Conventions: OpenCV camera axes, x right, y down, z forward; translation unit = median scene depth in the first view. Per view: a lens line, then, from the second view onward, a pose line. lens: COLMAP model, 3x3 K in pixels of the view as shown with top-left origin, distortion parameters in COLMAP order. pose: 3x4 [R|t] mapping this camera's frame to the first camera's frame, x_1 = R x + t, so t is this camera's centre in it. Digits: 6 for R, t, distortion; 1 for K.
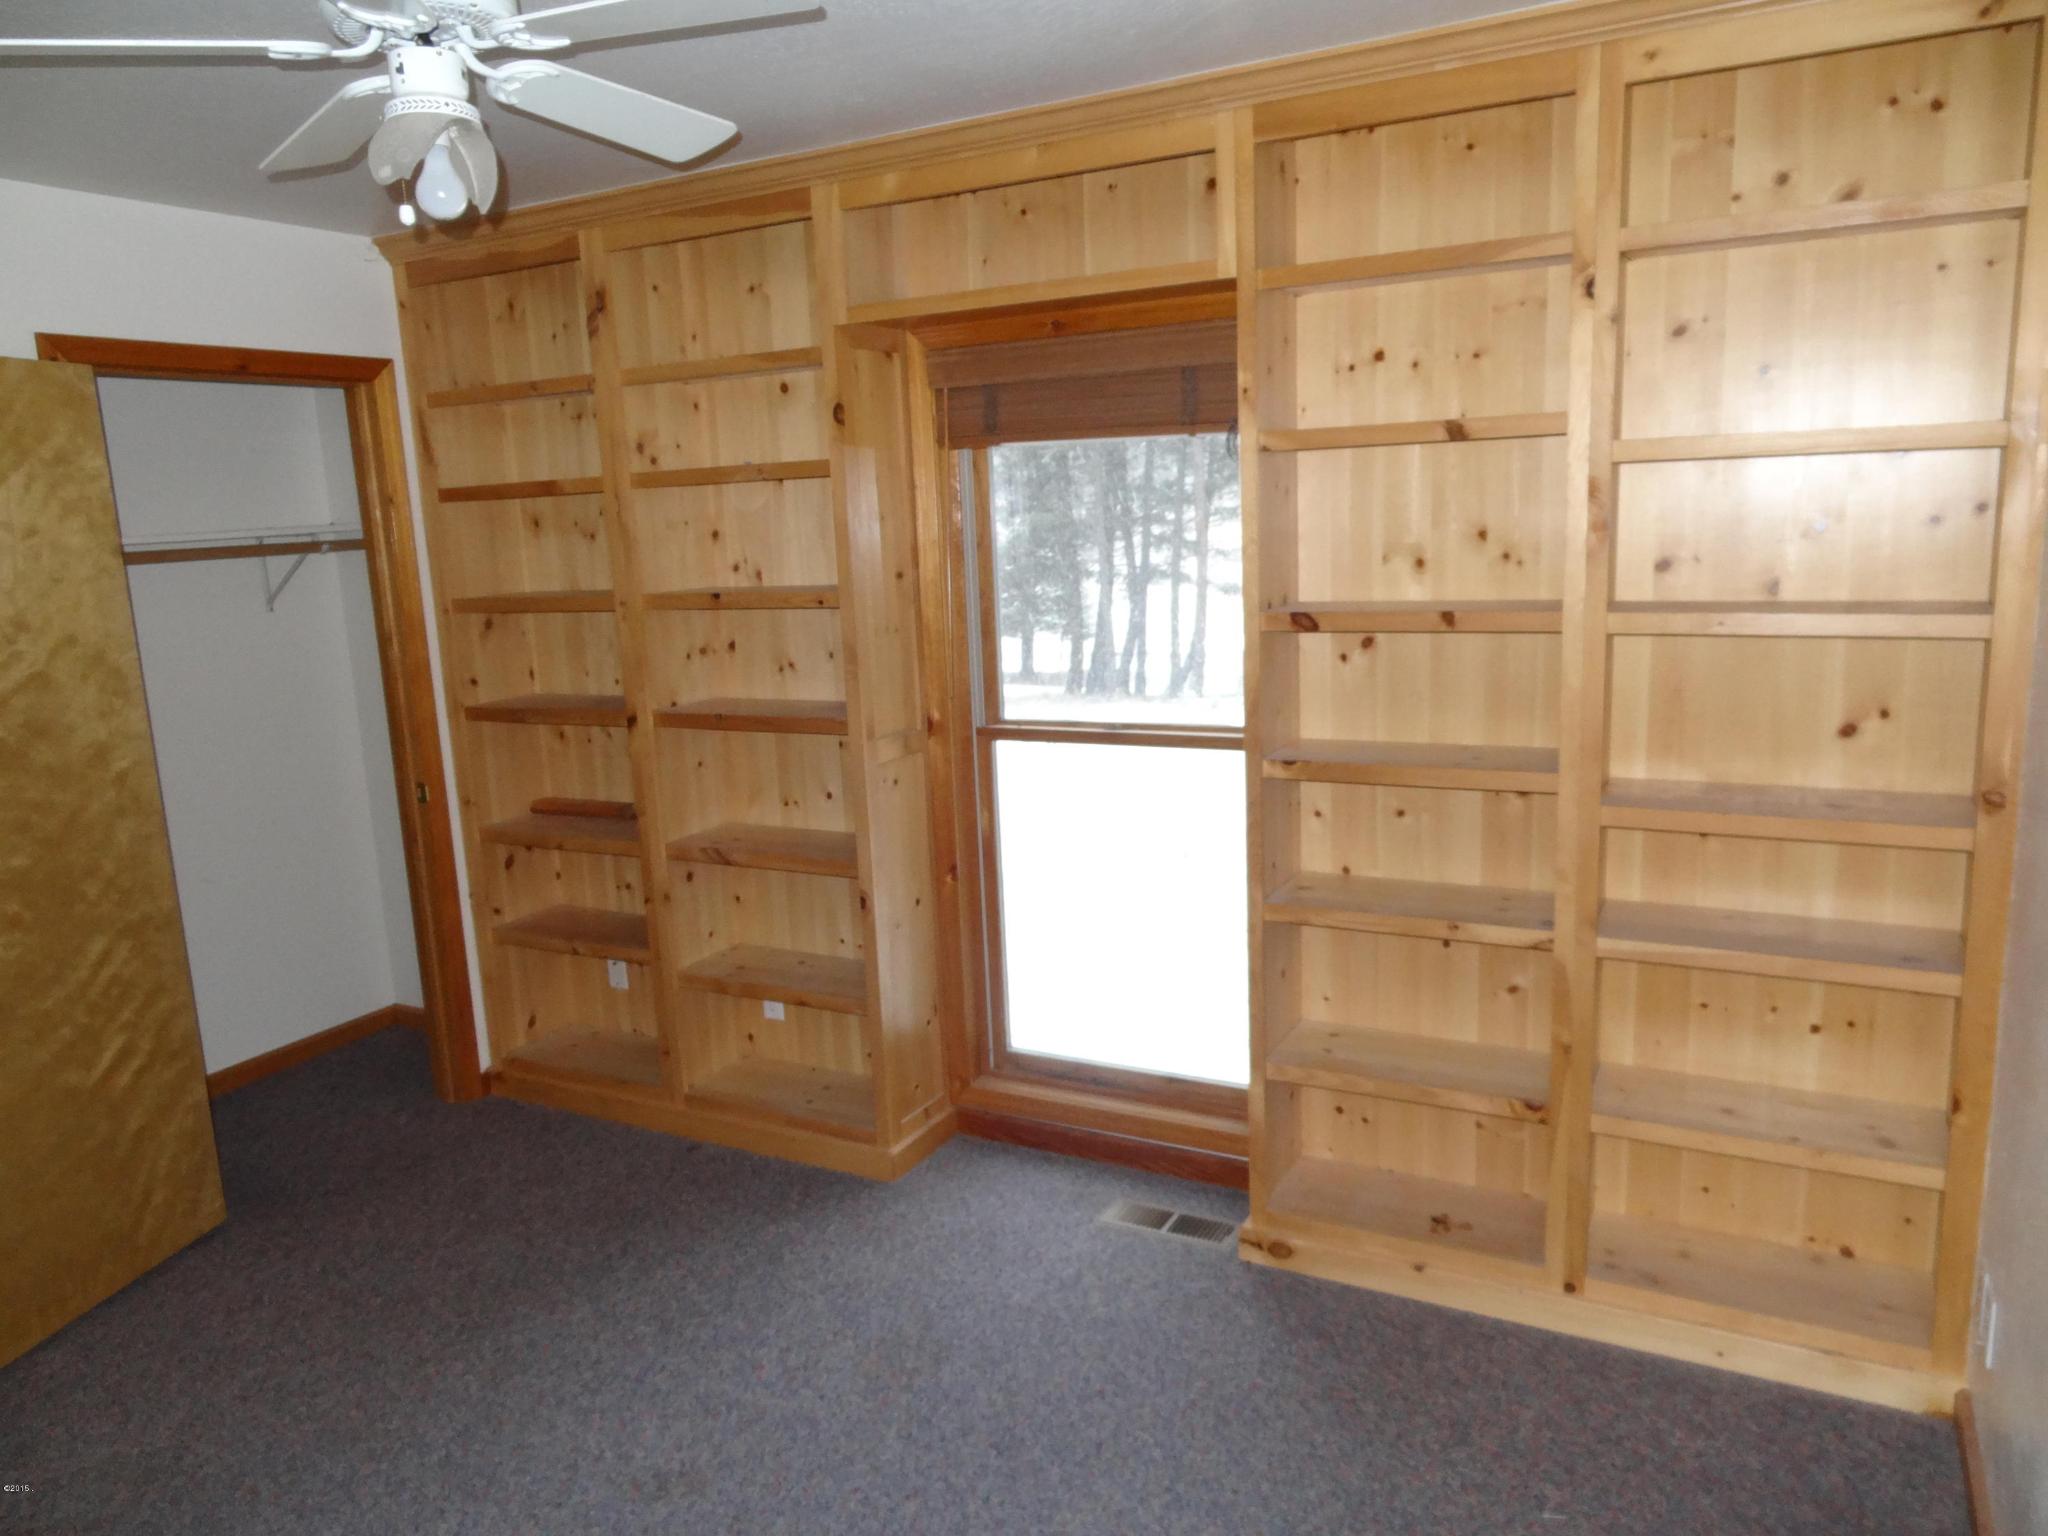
lens RADIAL K [[1370.4, 0, 1024.4], [0, 1370.4, 706.5], [0, 0, 1]] dist [0.131853, 0.000430]
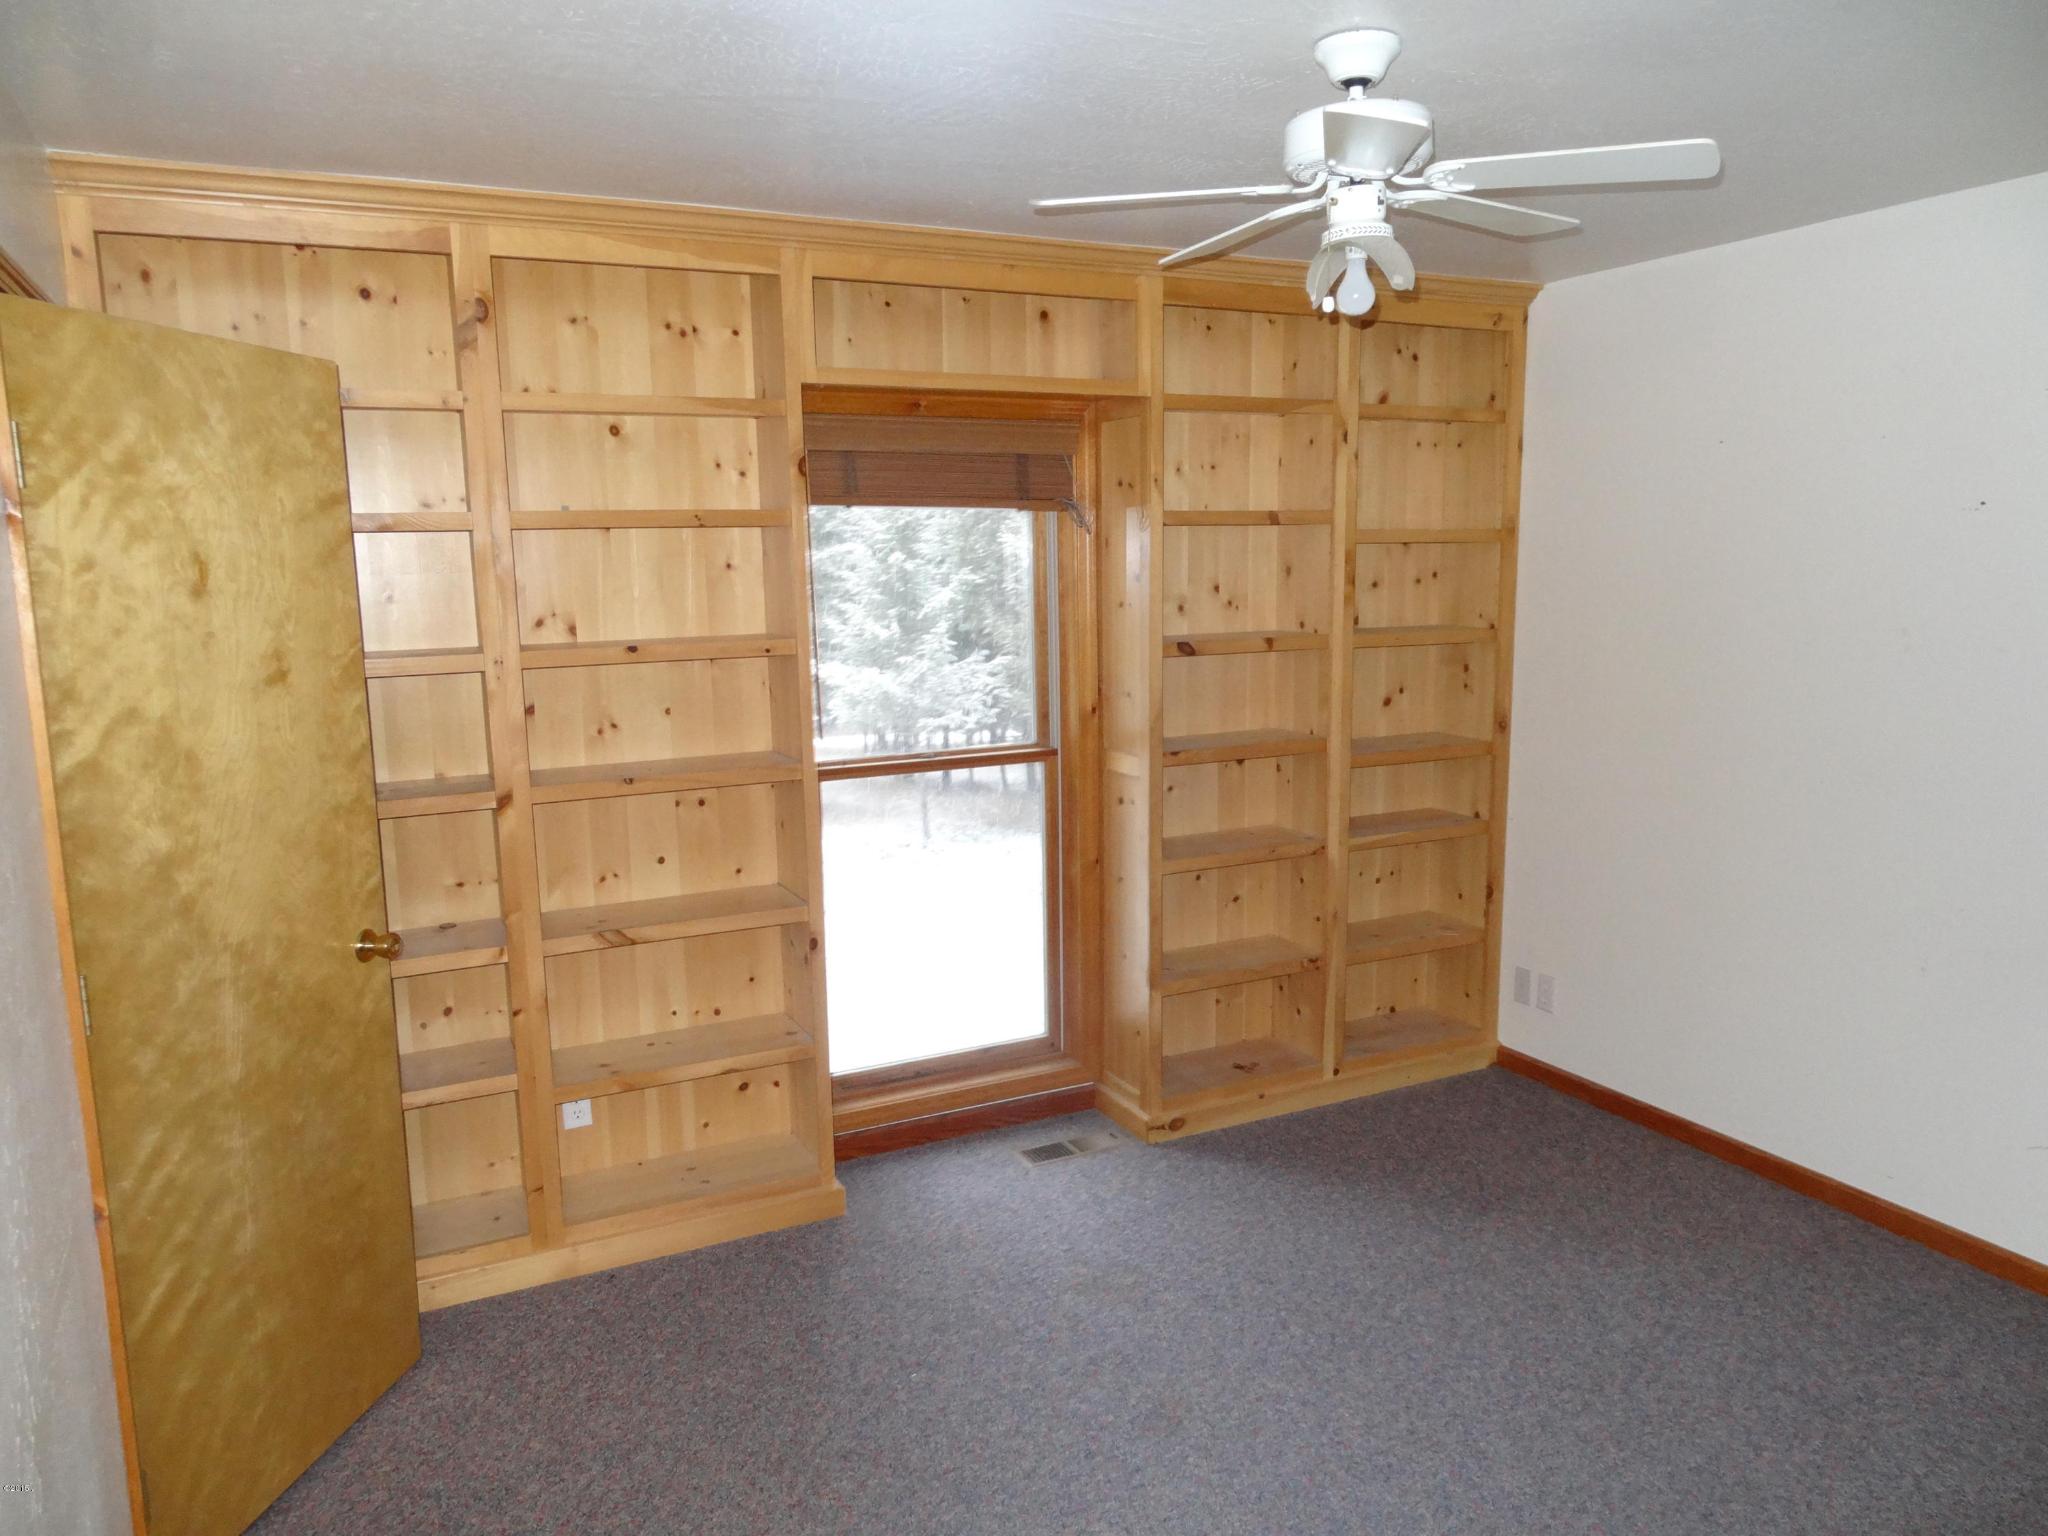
lens RADIAL K [[1422.1, 0, 1024.0], [0, 1422.1, 768.0], [0, 0, 1]] dist [0.007626, 0.002127]
pose [[0.634176, -0.081354, 0.768896, -0.922479], [0.111154, 0.993712, 0.013462, 0.020125], [-0.765157, 0.076929, 0.639232, 0.210412]]
